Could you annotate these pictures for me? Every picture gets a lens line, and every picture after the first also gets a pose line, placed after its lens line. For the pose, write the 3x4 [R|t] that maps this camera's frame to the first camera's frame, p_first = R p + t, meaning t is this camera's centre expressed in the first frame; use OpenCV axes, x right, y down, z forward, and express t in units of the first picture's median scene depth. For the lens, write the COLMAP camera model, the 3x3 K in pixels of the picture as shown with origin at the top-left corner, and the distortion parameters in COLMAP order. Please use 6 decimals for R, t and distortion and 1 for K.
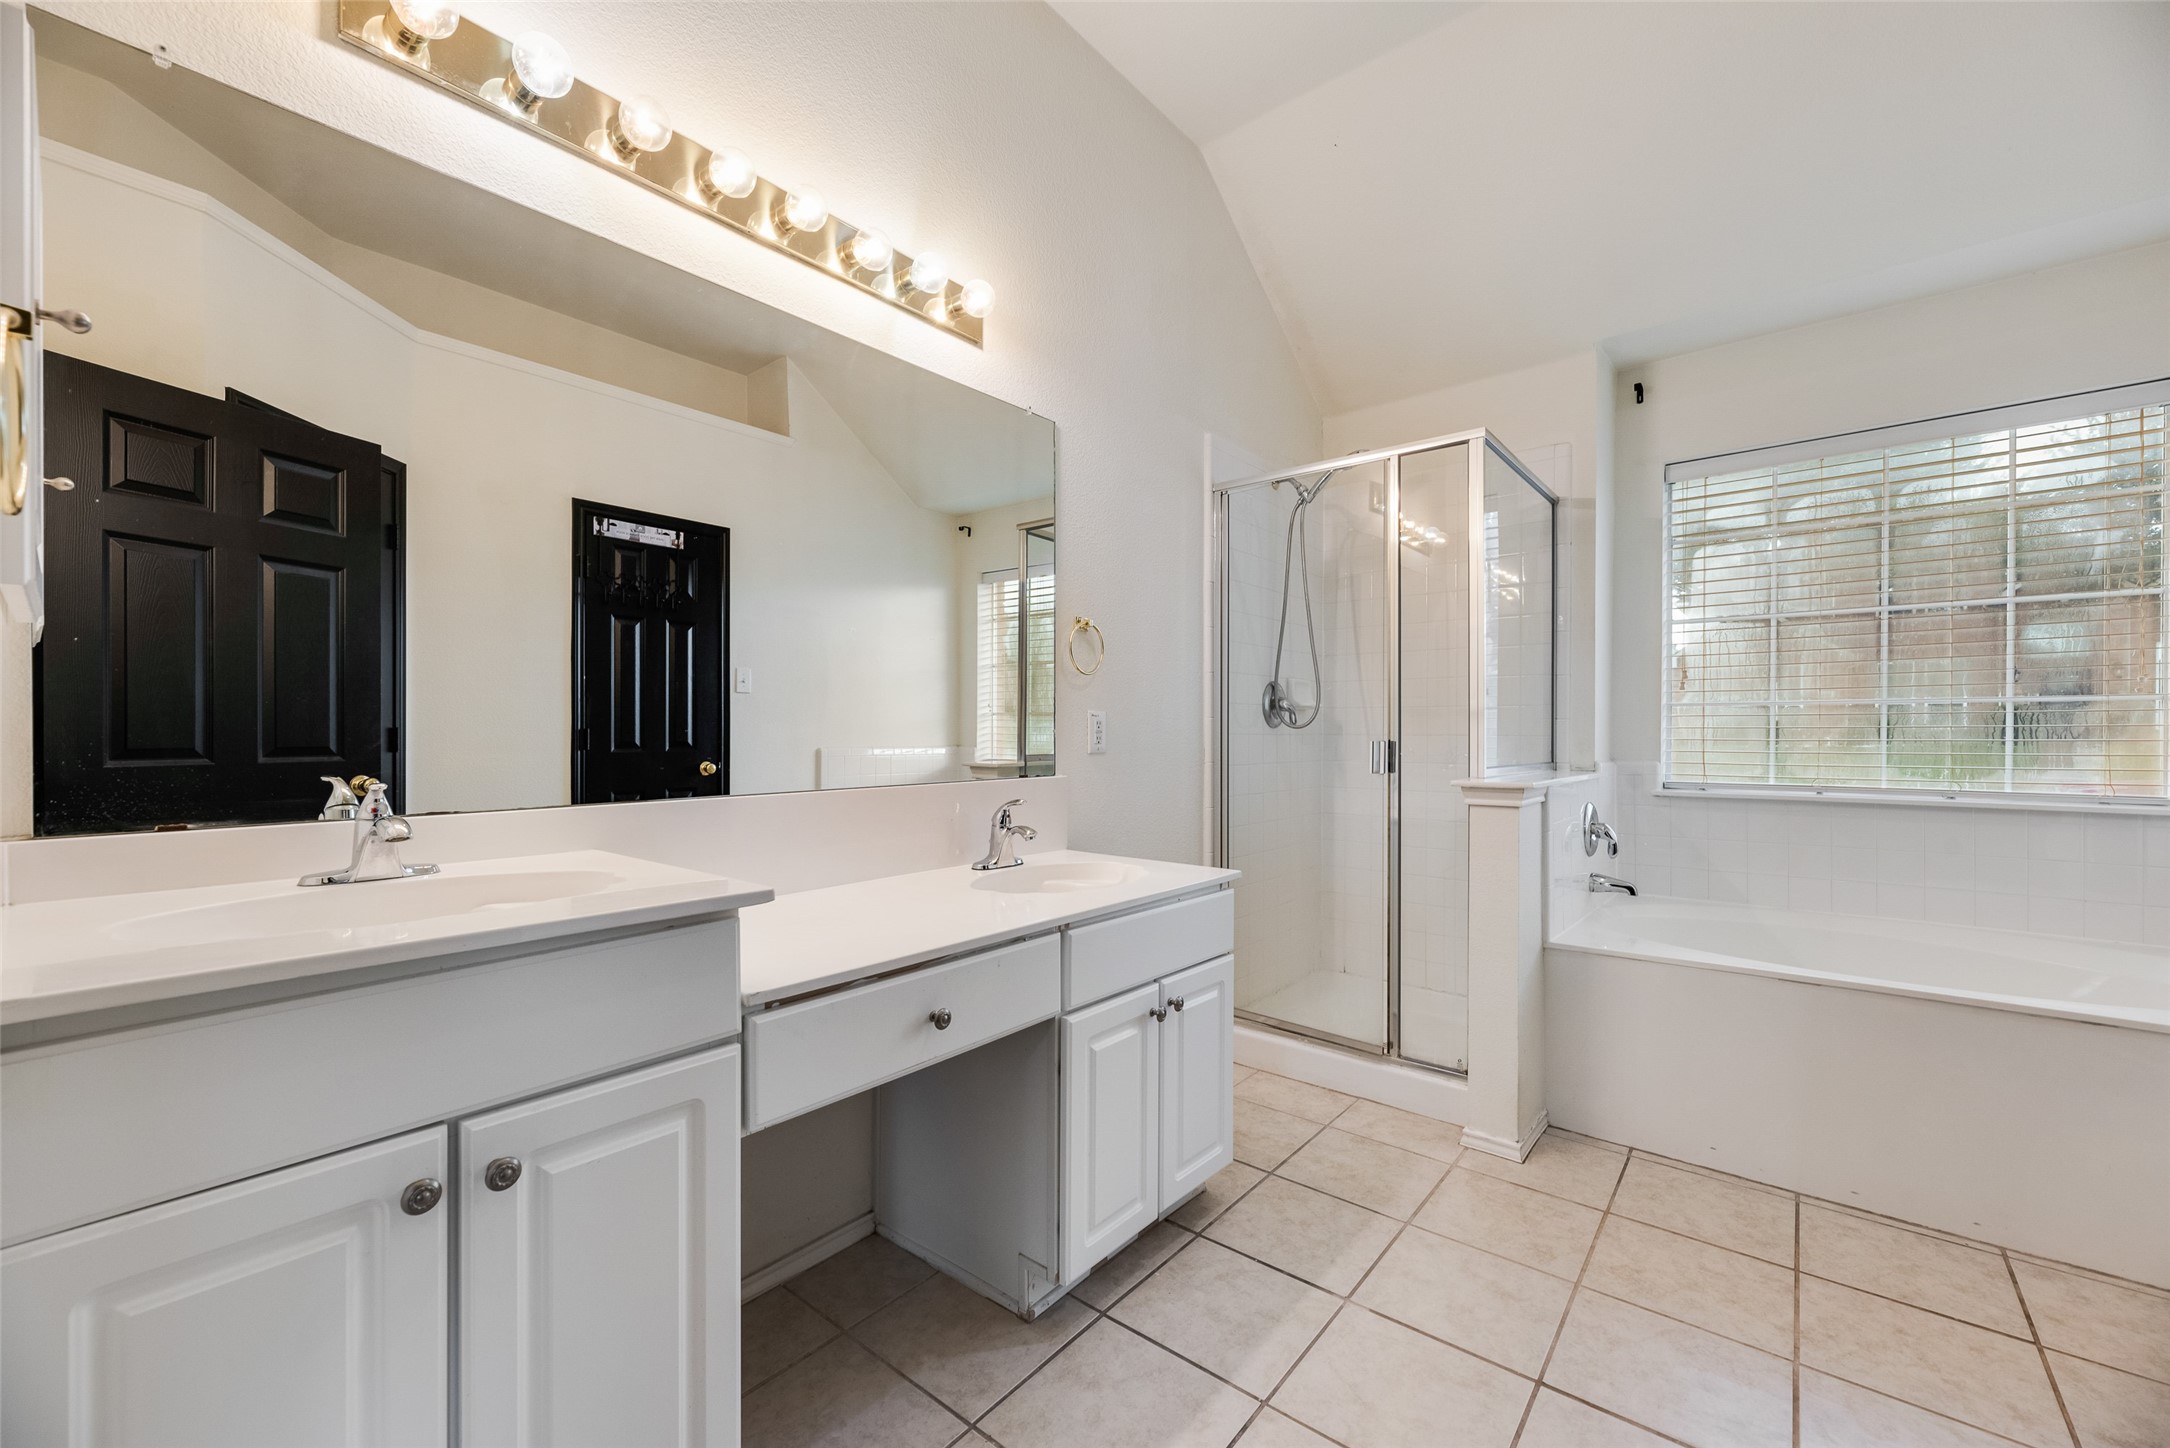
lens RADIAL K [[870.0, 0, 1072.7], [0, 870.0, 735.6], [0, 0, 1]] dist [0.004630, 0.000084]
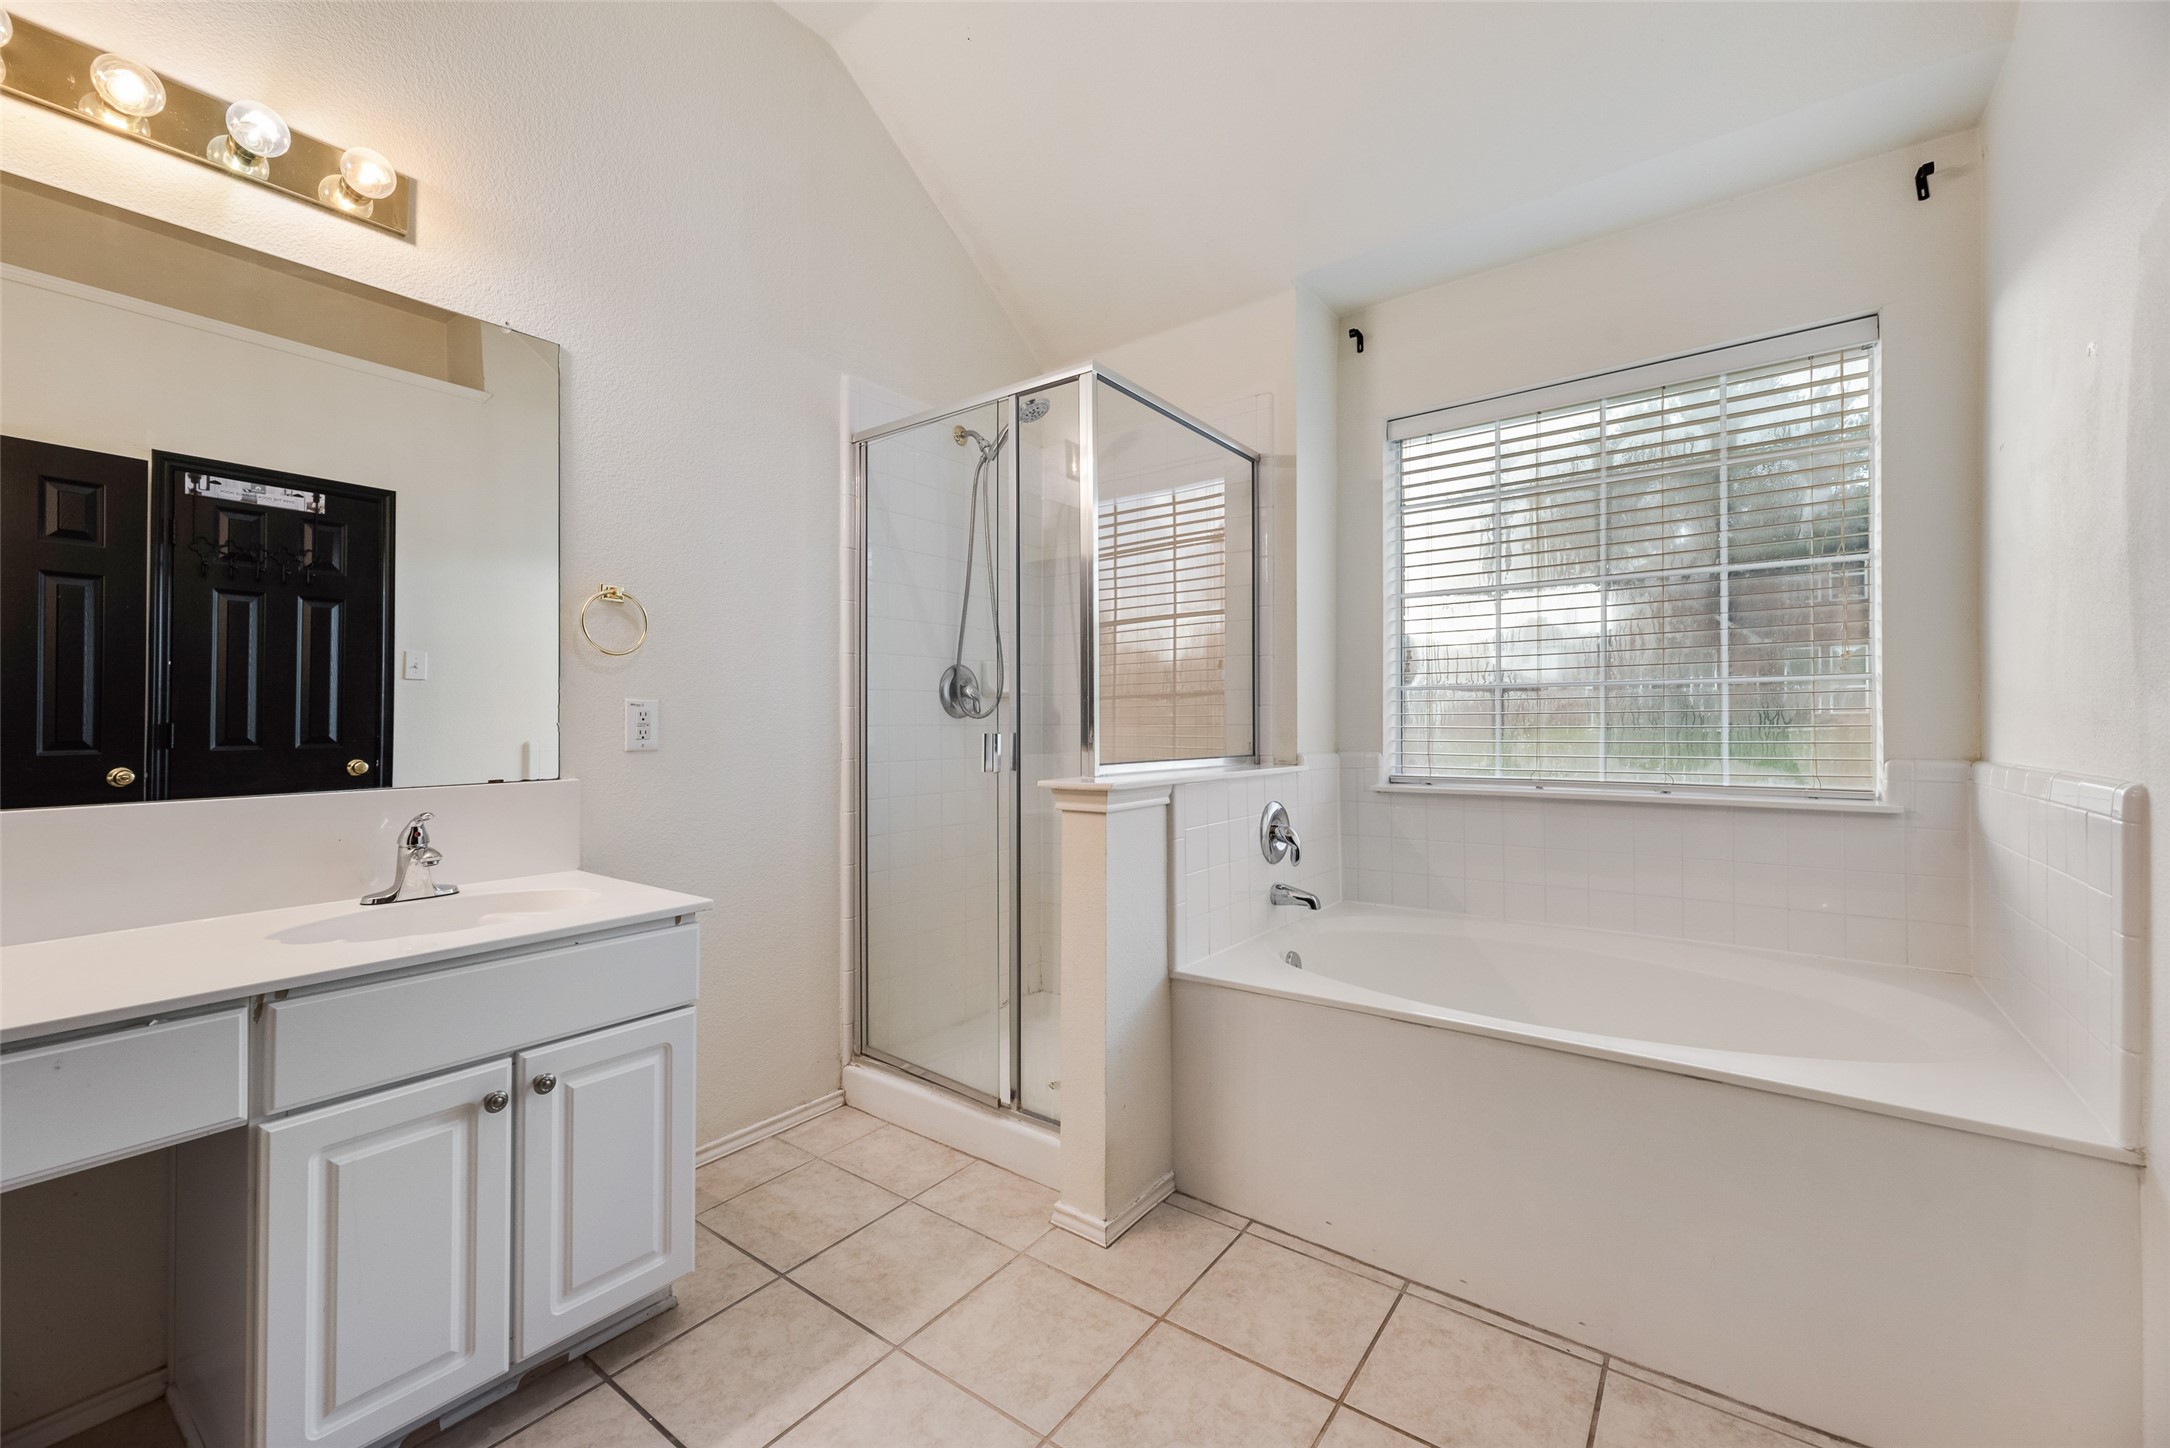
lens RADIAL K [[870.0, 0, 1098.4], [0, 870.0, 716.2], [0, 0, 1]] dist [0.004630, 0.000084]
pose [[0.998876, -0.006258, 0.046984, 0.409328], [0.006693, 0.999936, -0.009090, -0.001793], [-0.046925, 0.009394, 0.998854, 0.153274]]
